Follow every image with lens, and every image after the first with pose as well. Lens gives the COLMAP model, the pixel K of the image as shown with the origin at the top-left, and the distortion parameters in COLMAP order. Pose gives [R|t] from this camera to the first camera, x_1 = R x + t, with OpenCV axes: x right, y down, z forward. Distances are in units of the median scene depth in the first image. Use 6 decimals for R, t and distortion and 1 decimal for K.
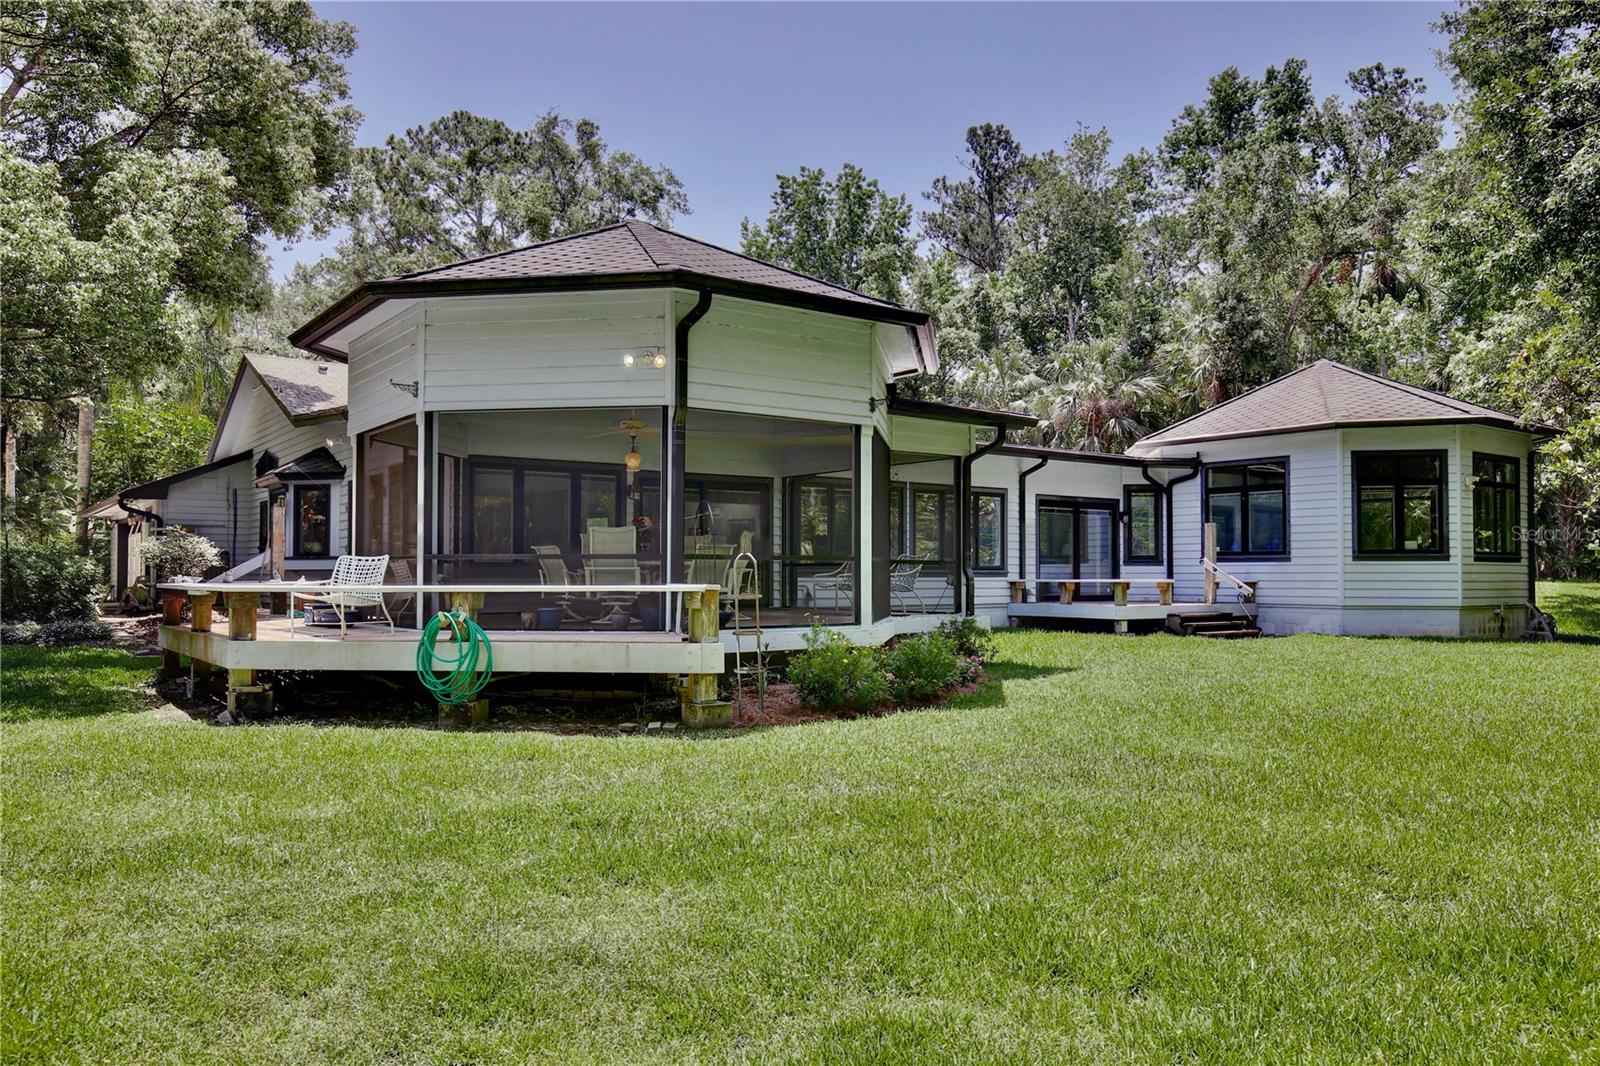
lens RADIAL K [[1170.7, 0, 795.9], [0, 1170.7, 535.3], [0, 0, 1]] dist [0.005389, -0.004863]
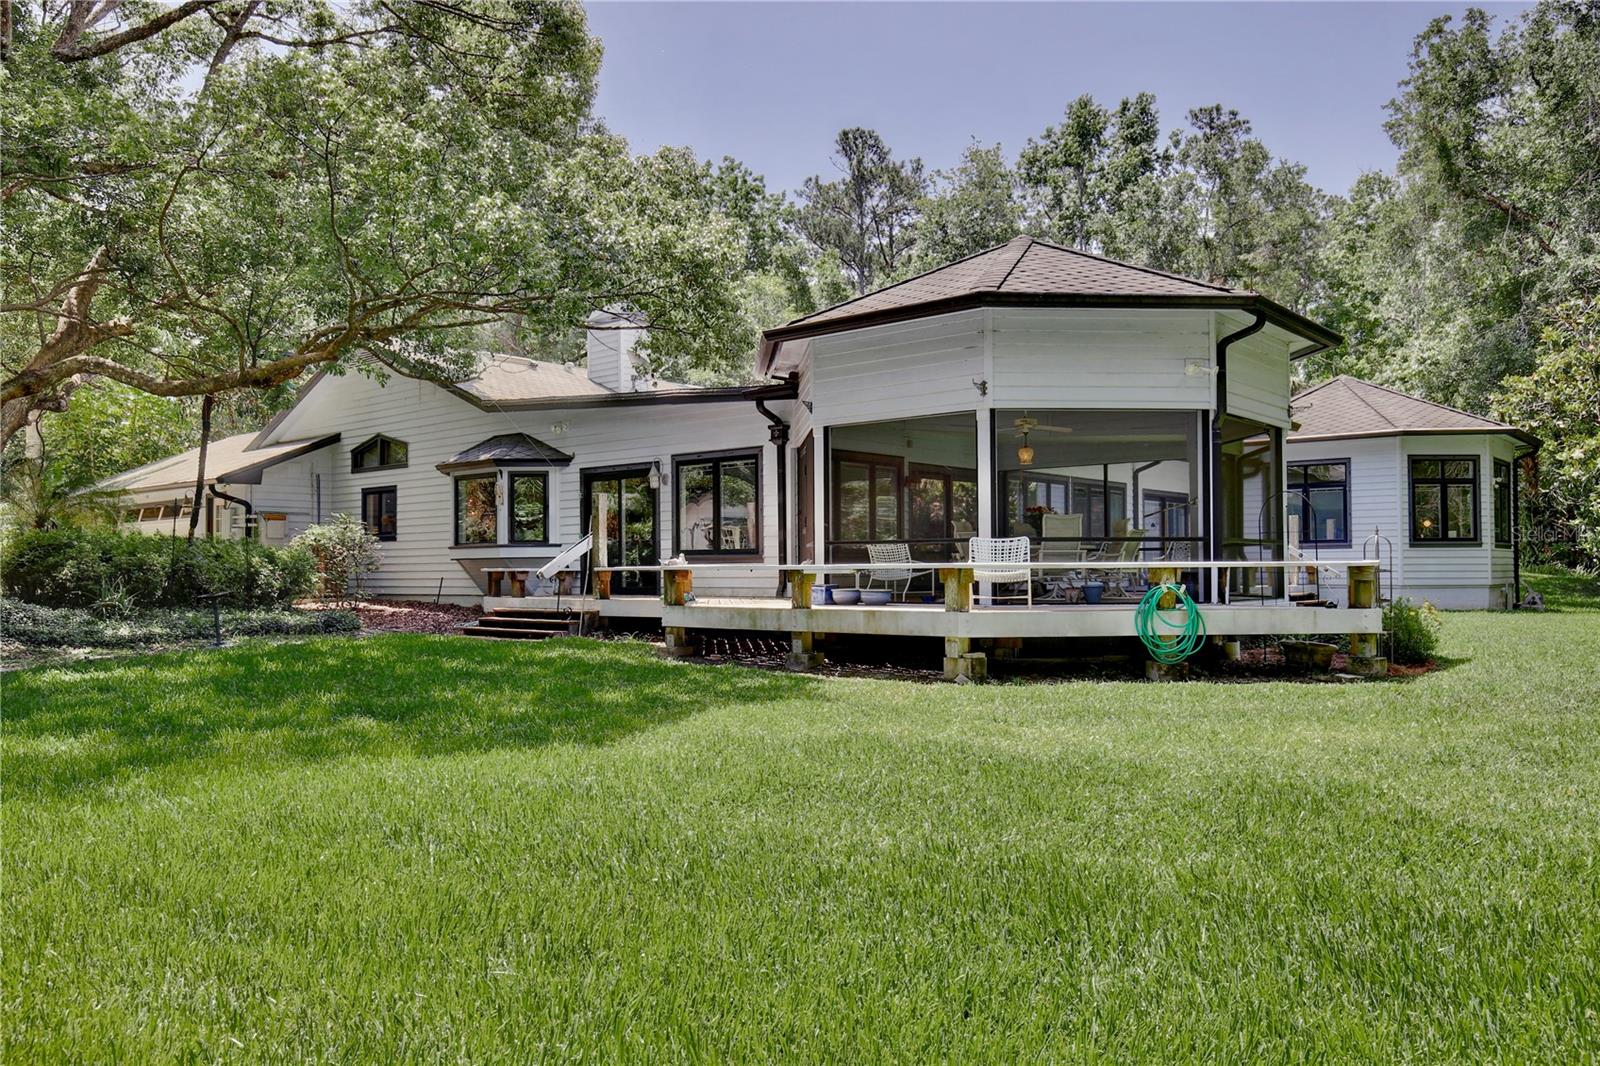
lens RADIAL K [[1196.0, 0, 805.6], [0, 1196.0, 534.6], [0, 0, 1]] dist [0.006726, 0.005884]
pose [[0.971091, 0.001157, 0.238706, -0.399905], [-0.002186, 0.999989, 0.004046, 0.005089], [-0.238699, -0.004450, 0.971083, -0.032828]]
